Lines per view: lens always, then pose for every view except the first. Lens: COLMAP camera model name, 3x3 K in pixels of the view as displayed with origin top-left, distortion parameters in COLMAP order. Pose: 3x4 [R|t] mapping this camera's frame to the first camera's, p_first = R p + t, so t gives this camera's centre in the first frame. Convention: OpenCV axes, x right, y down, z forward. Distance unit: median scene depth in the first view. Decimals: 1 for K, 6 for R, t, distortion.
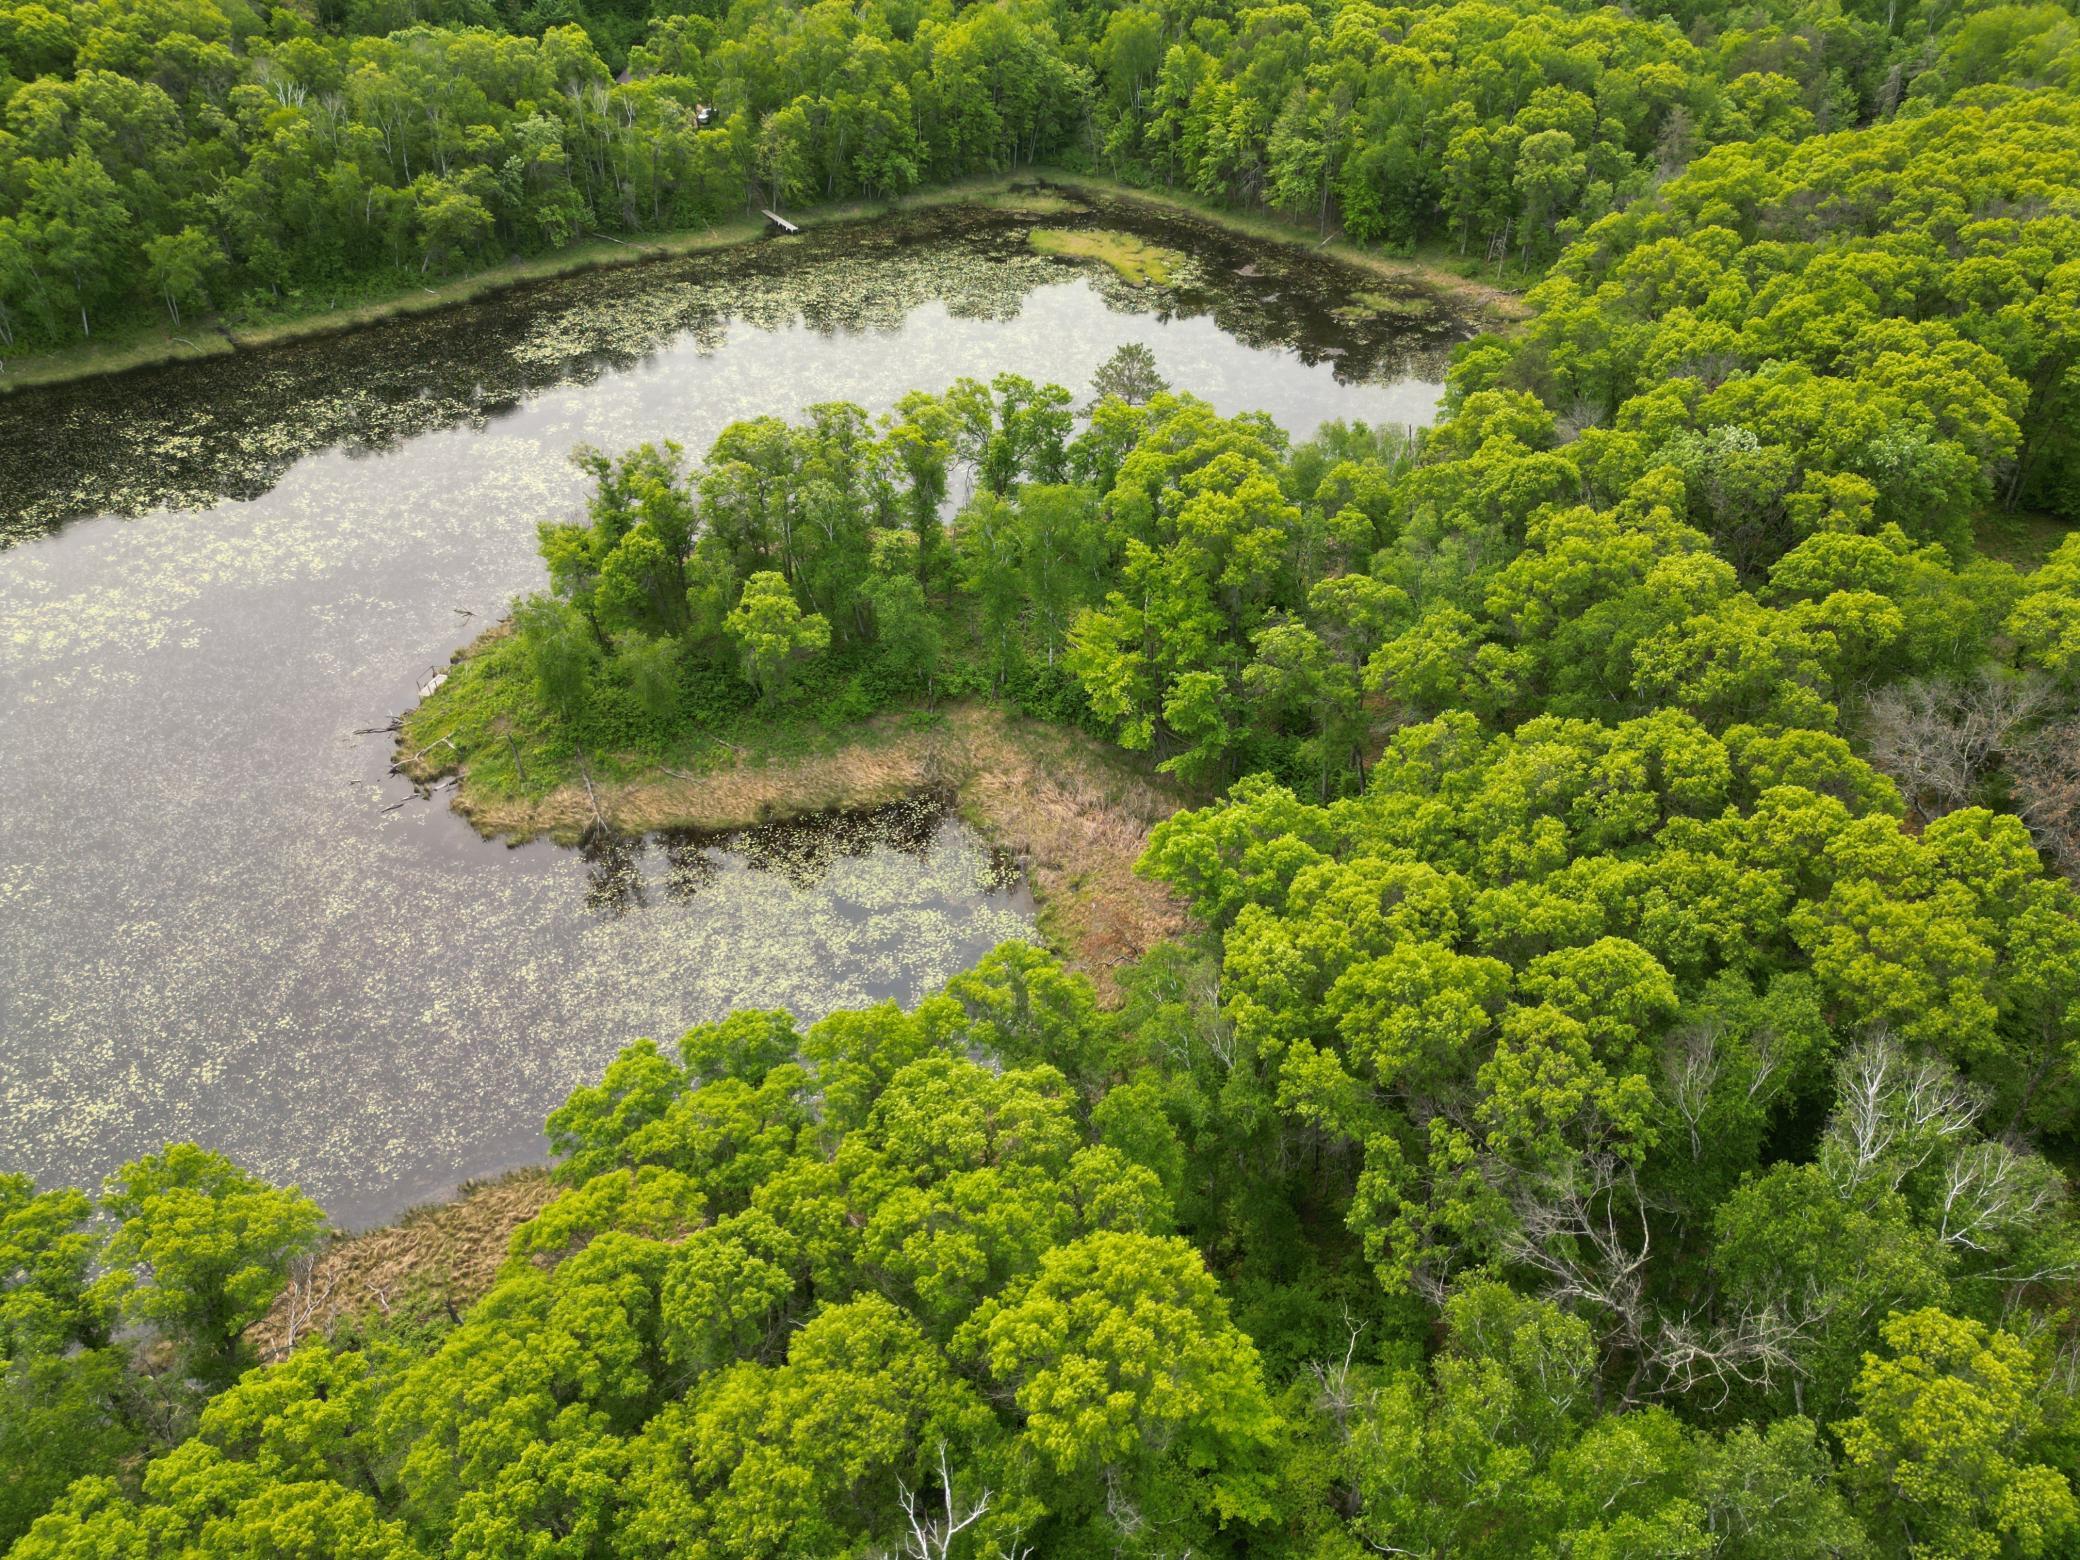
lens RADIAL K [[1463.8, 0, 1040.0], [0, 1463.8, 780.0], [0, 0, 1]] dist [0.069805, -0.064437]
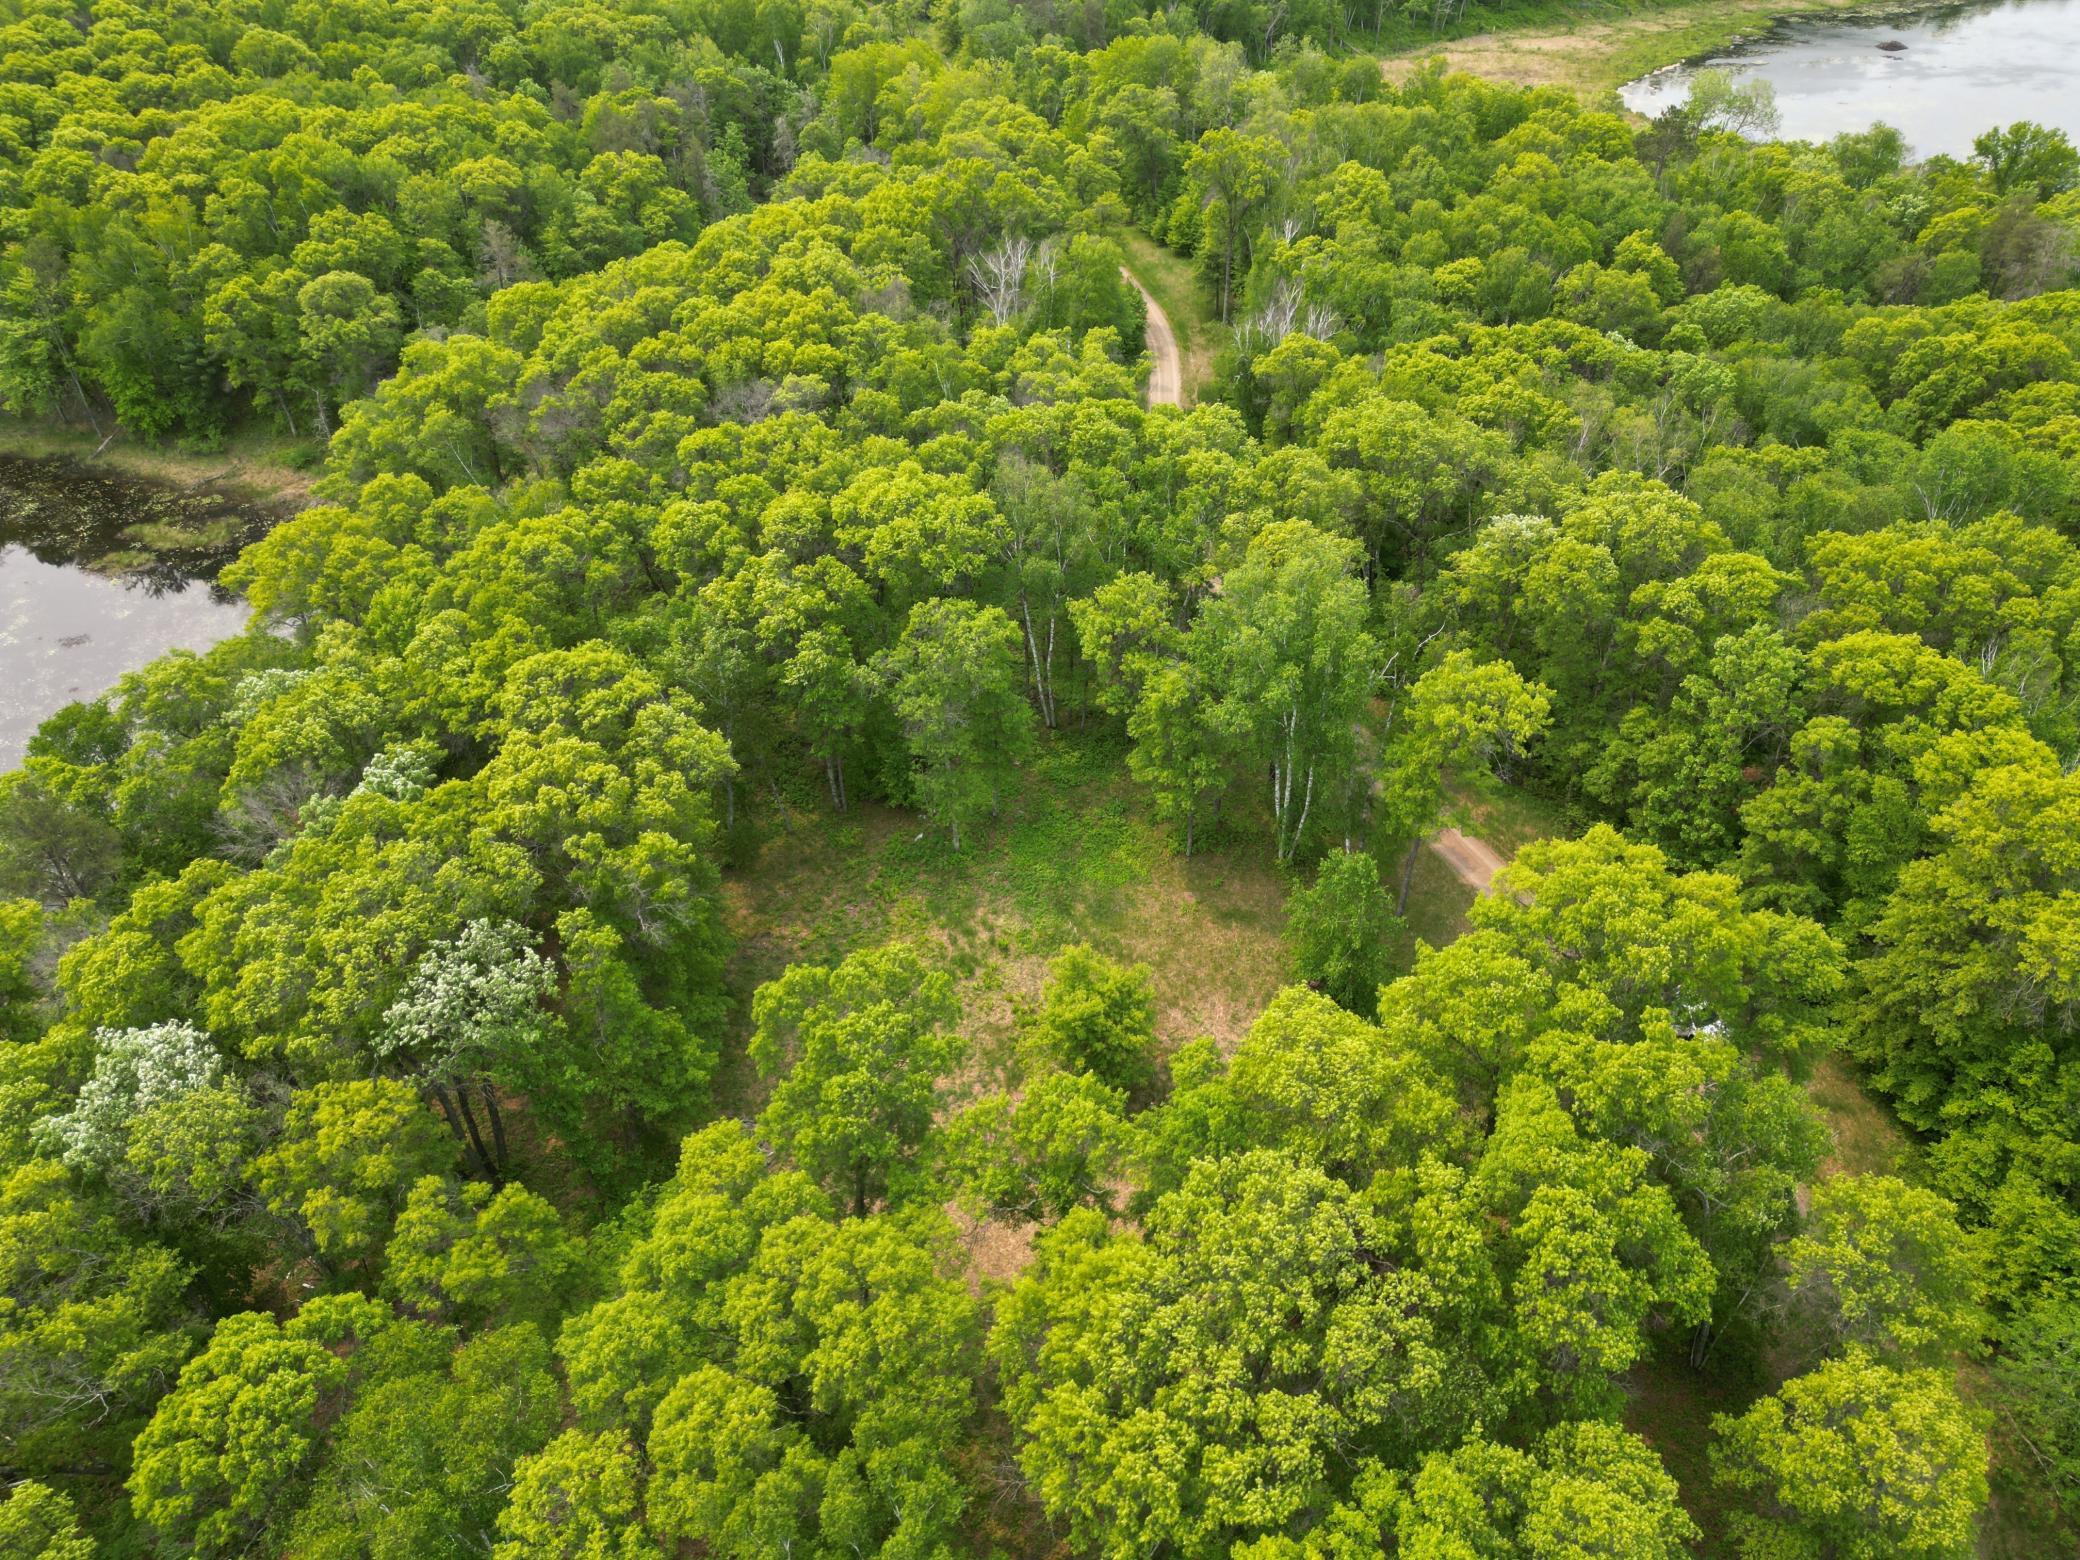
lens RADIAL K [[1463.8, 0, 1040.0], [0, 1463.8, 780.0], [0, 0, 1]] dist [0.069805, -0.064437]
pose [[0.864858, -0.298061, 0.403956, 0.259623], [0.297790, 0.952404, 0.065175, -0.124405], [-0.404156, 0.063927, 0.912454, 0.164348]]
